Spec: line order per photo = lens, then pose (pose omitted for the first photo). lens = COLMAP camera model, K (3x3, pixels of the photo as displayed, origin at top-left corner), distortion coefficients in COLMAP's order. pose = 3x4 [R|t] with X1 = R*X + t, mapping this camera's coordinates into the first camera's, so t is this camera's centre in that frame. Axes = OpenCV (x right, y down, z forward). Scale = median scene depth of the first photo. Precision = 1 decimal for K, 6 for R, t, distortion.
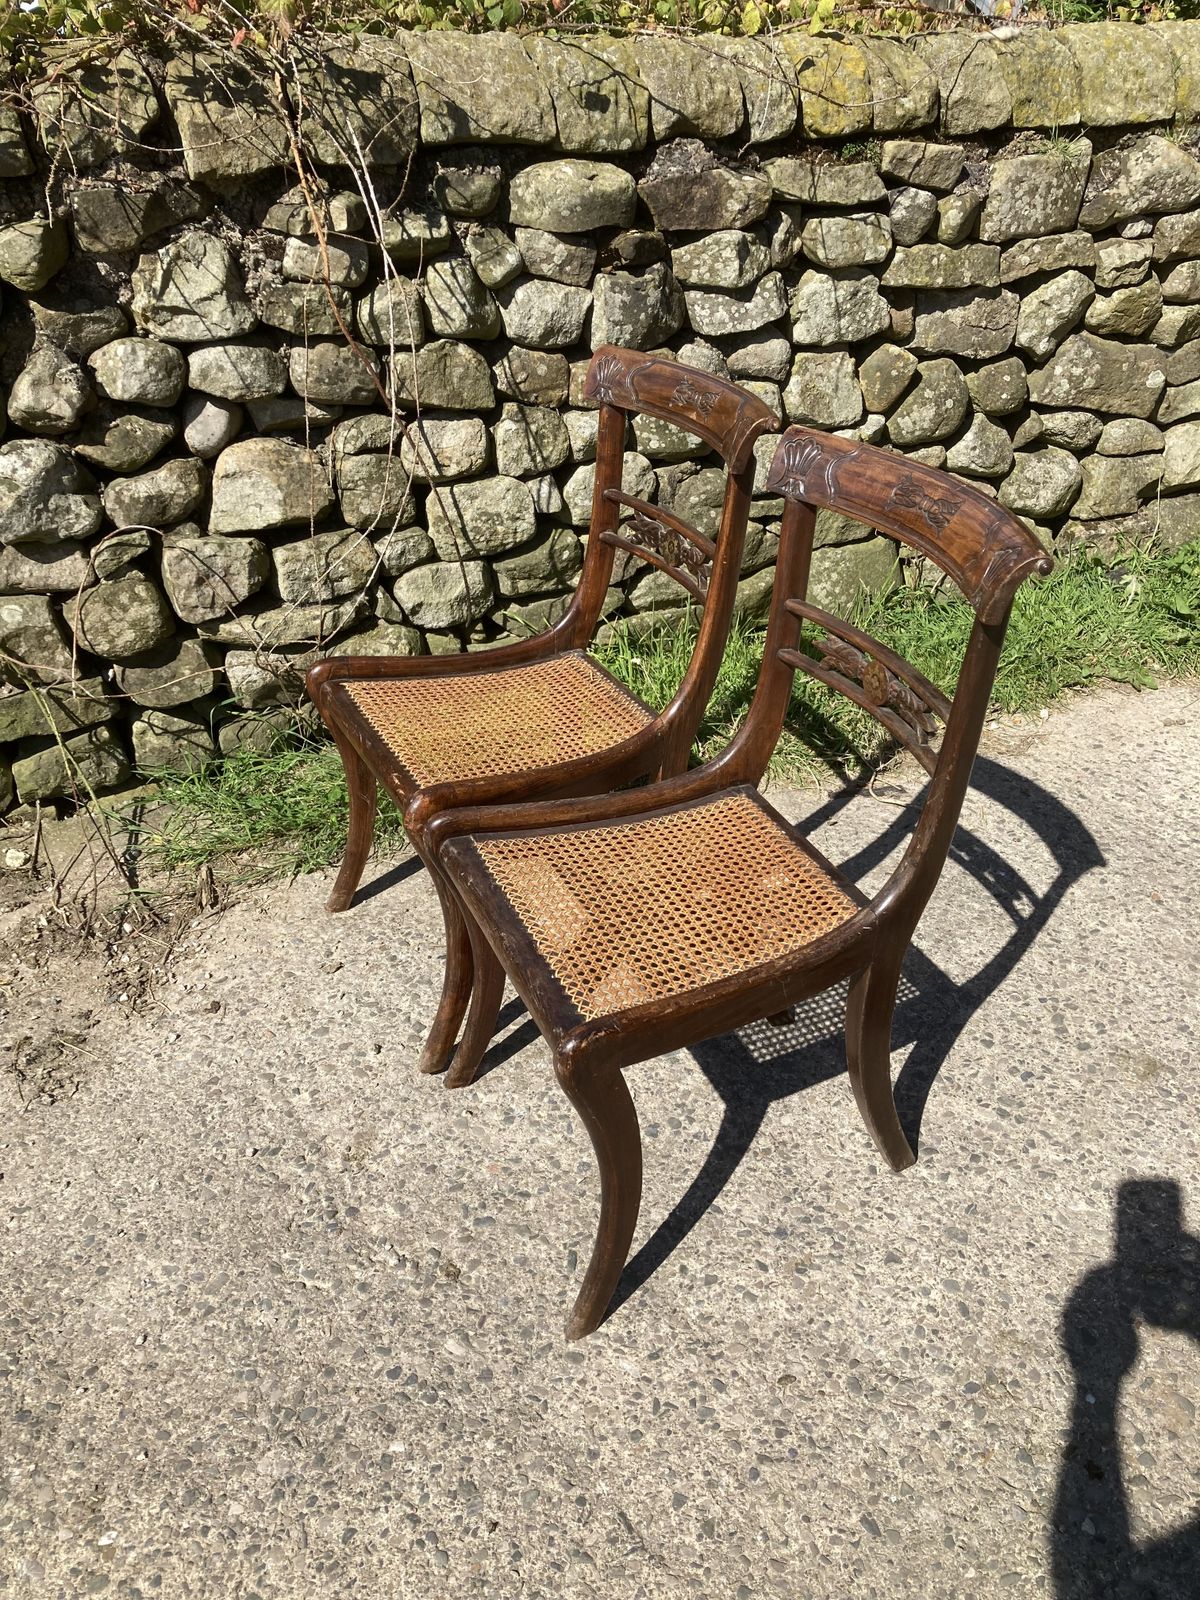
lens RADIAL K [[1316.5, 0, 610.4], [0, 1316.5, 821.5], [0, 0, 1]] dist [0.015825, -0.004503]
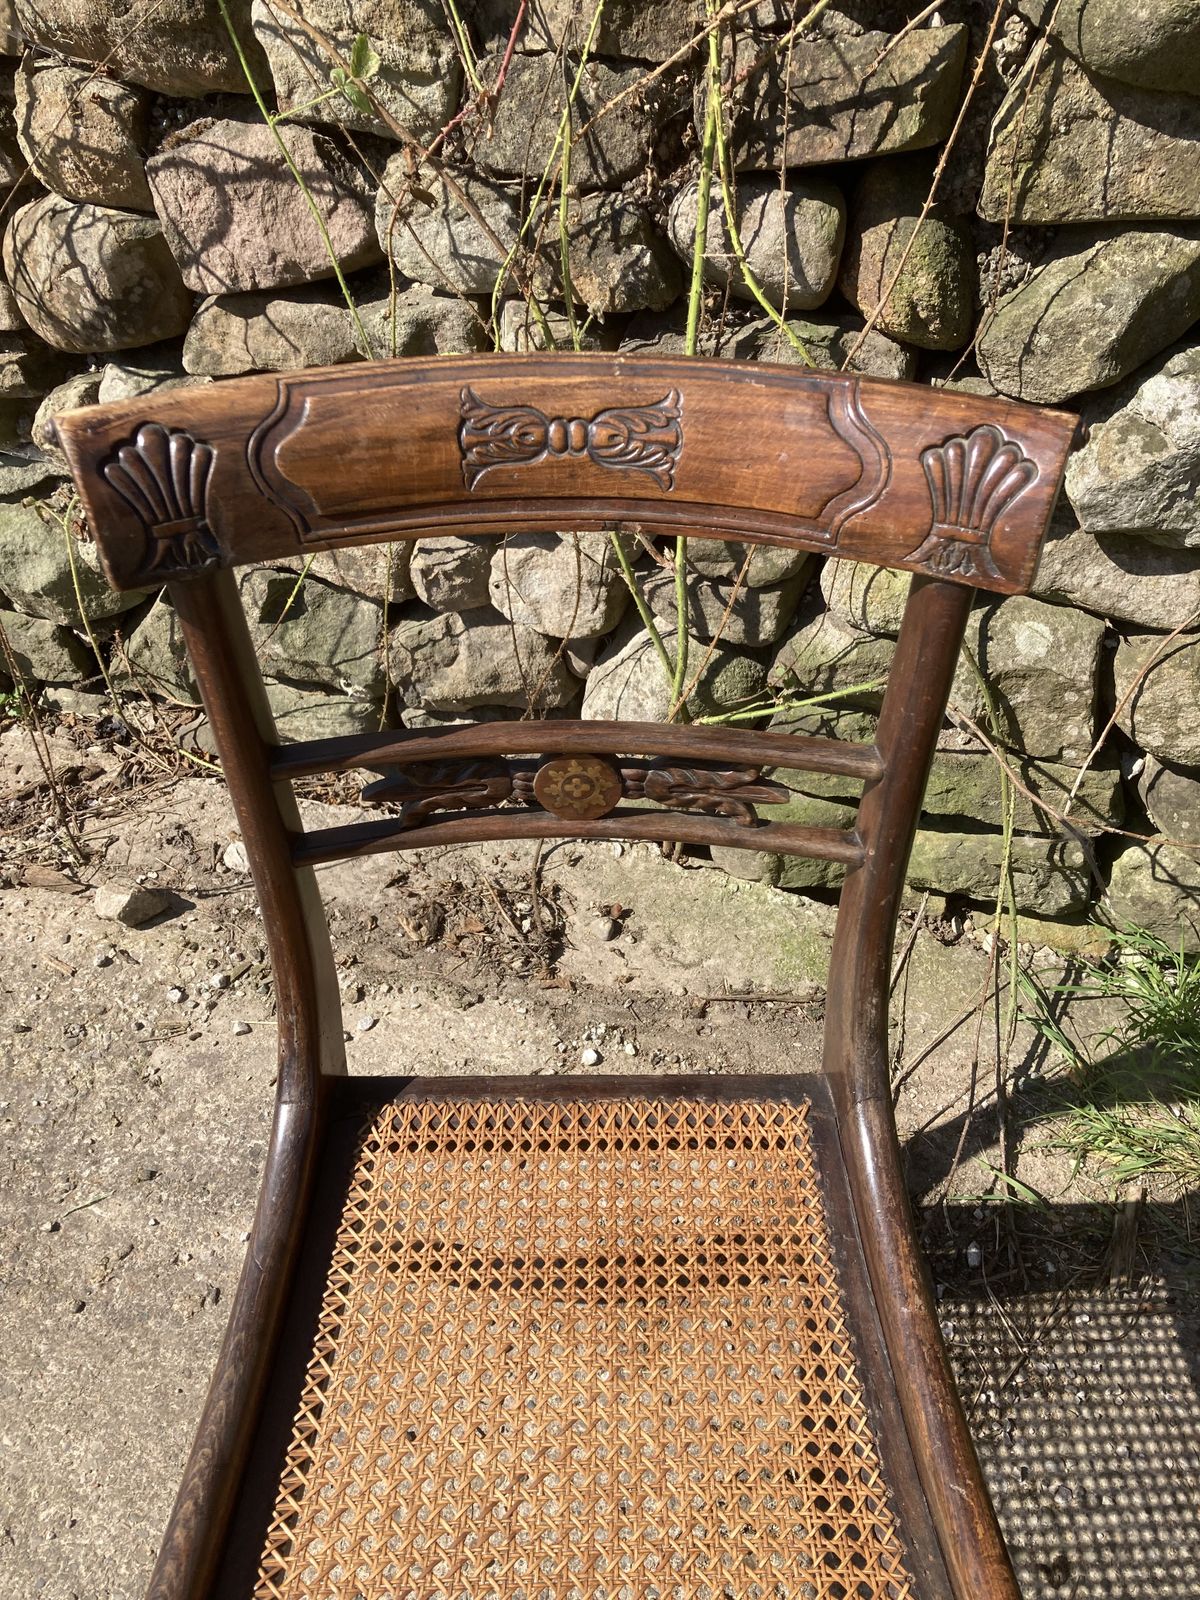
lens RADIAL K [[1316.5, 0, 607.2], [0, 1316.5, 820.6], [0, 0, 1]] dist [0.015825, -0.004503]
pose [[0.754779, 0.467717, -0.459945, -0.296842], [-0.349958, 0.880148, 0.320732, -0.205712], [0.554832, -0.081120, 0.827998, 0.432363]]
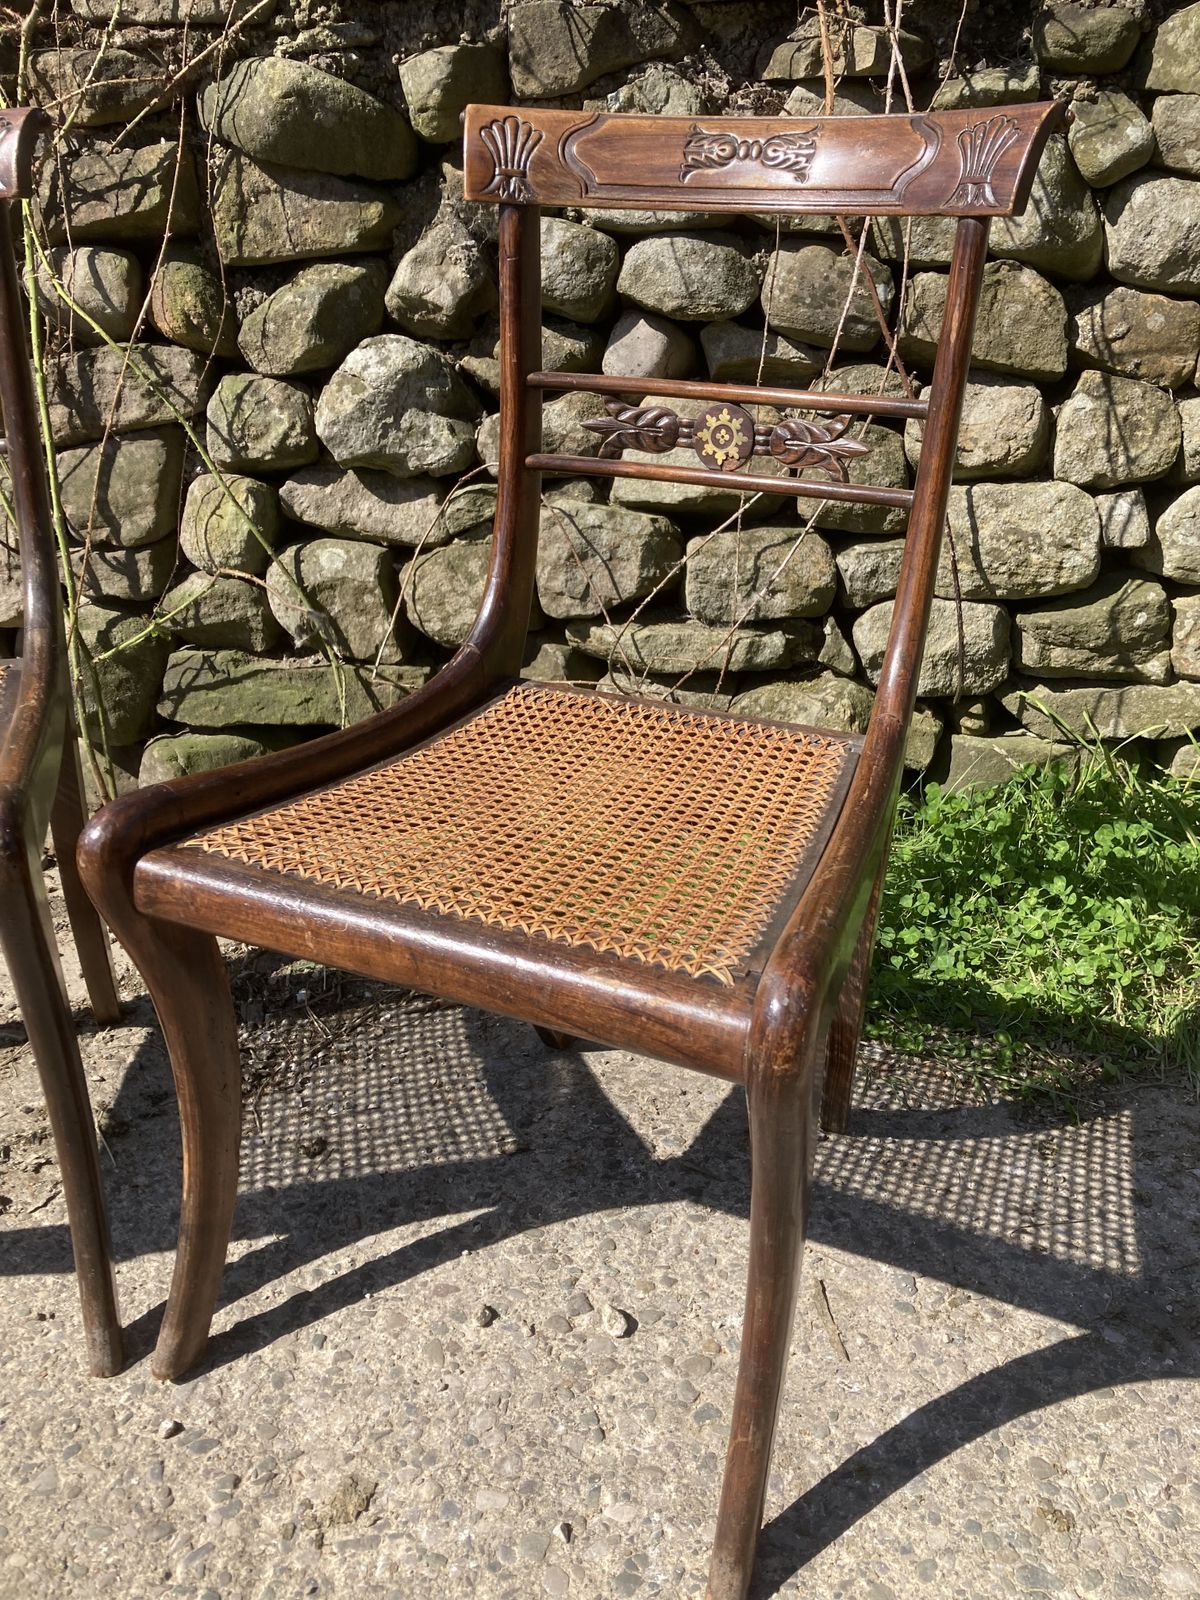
lens RADIAL K [[1316.5, 0, 630.8], [0, 1316.5, 793.4], [0, 0, 1]] dist [0.015825, -0.004503]
pose [[0.868932, 0.187229, -0.458151, 0.068734], [-0.264808, 0.957918, -0.110771, 0.010581], [0.418131, 0.217575, 0.881945, 0.431141]]
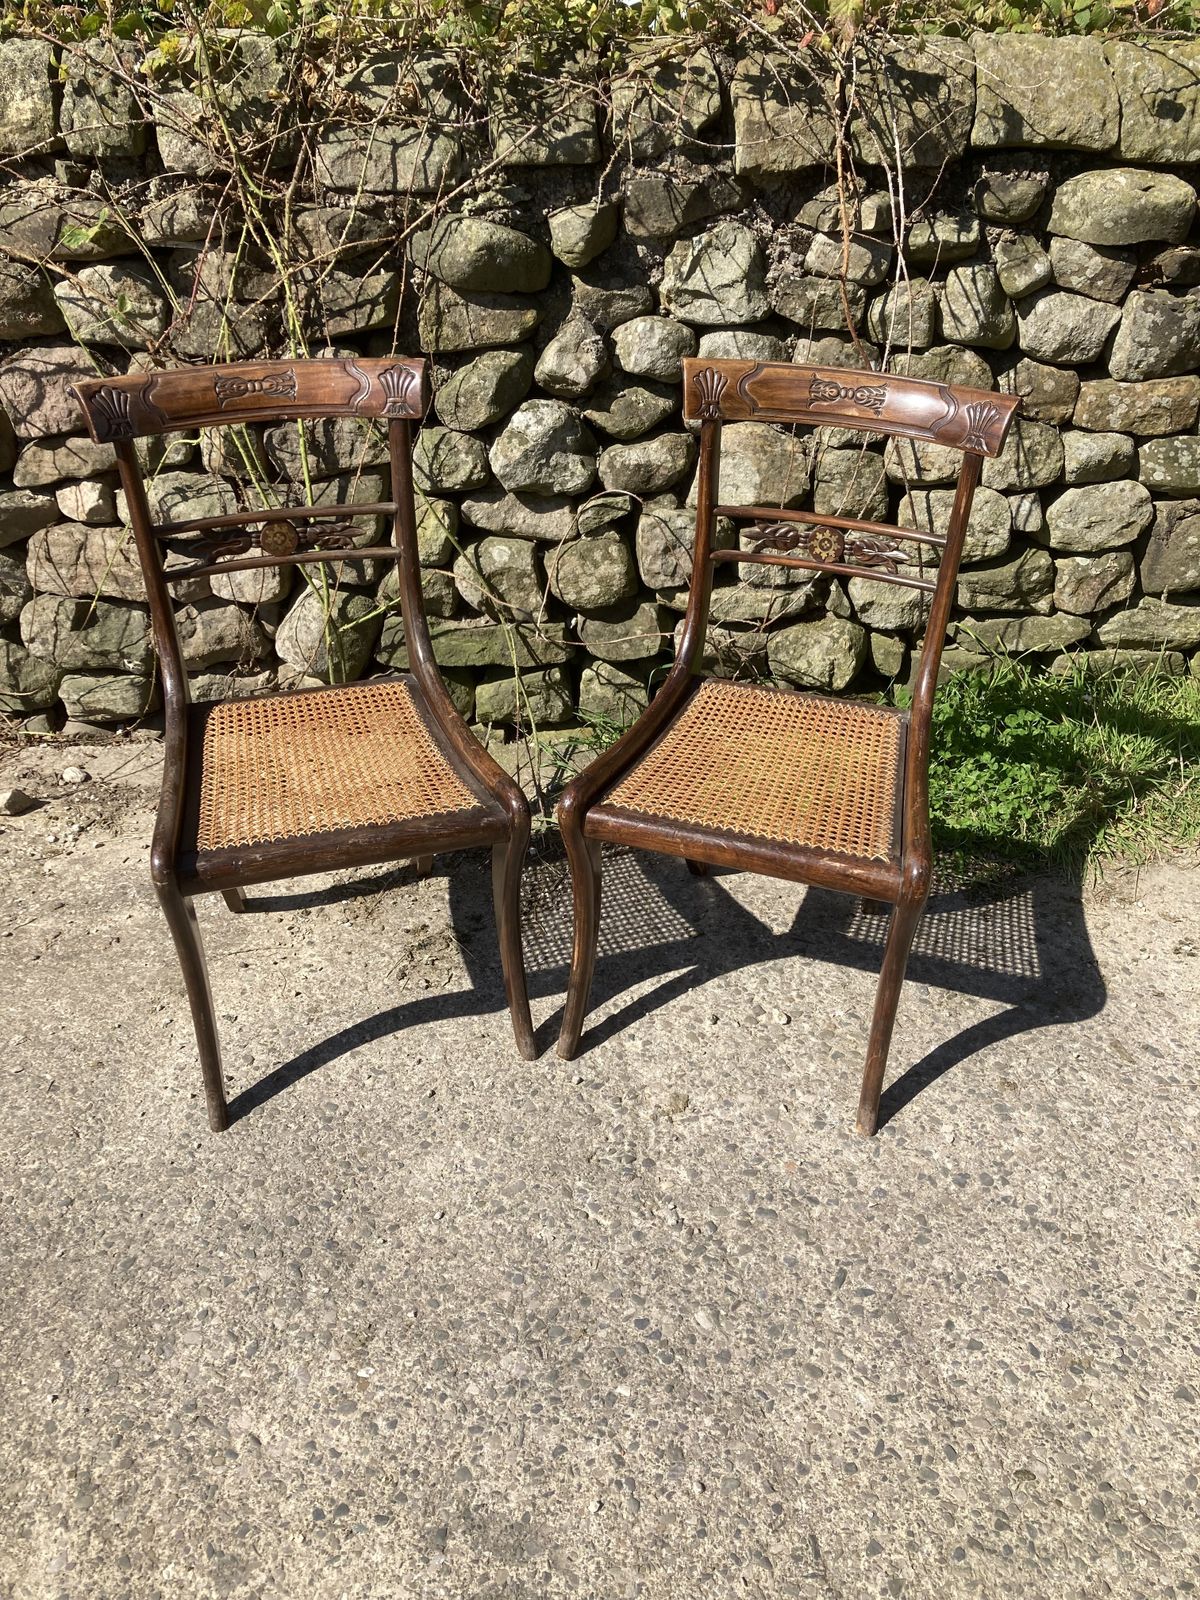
lens RADIAL K [[1316.5, 0, 612.9], [0, 1316.5, 812.5], [0, 0, 1]] dist [0.015825, -0.004503]
pose [[0.916511, 0.214781, -0.337456, 0.054035], [-0.214090, 0.976005, 0.039744, -0.008802], [0.337895, 0.035820, 0.940502, -0.003227]]
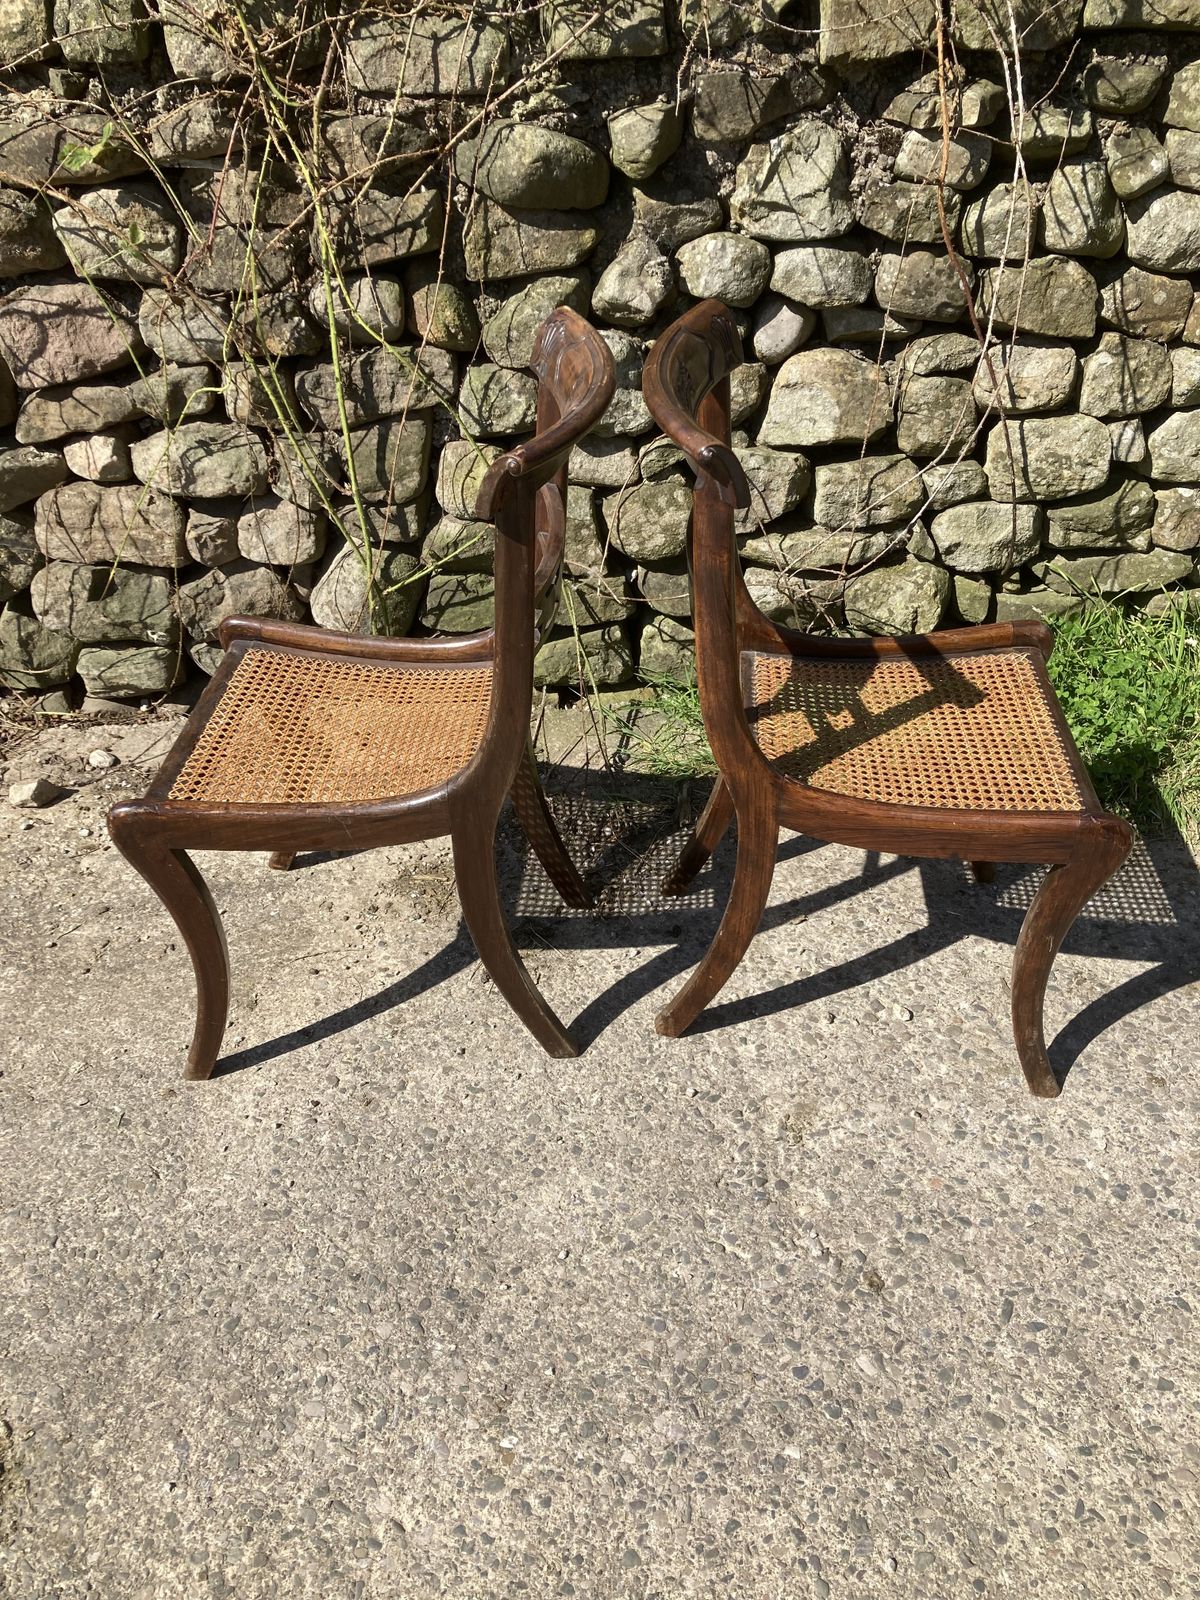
lens RADIAL K [[1316.5, 0, 602.1], [0, 1316.5, 826.8], [0, 0, 1]] dist [0.015825, -0.004503]
pose [[0.927943, 0.210060, -0.307891, -0.056644], [-0.184405, 0.976616, 0.110529, -0.032656], [0.323909, -0.045788, 0.944980, 0.042391]]
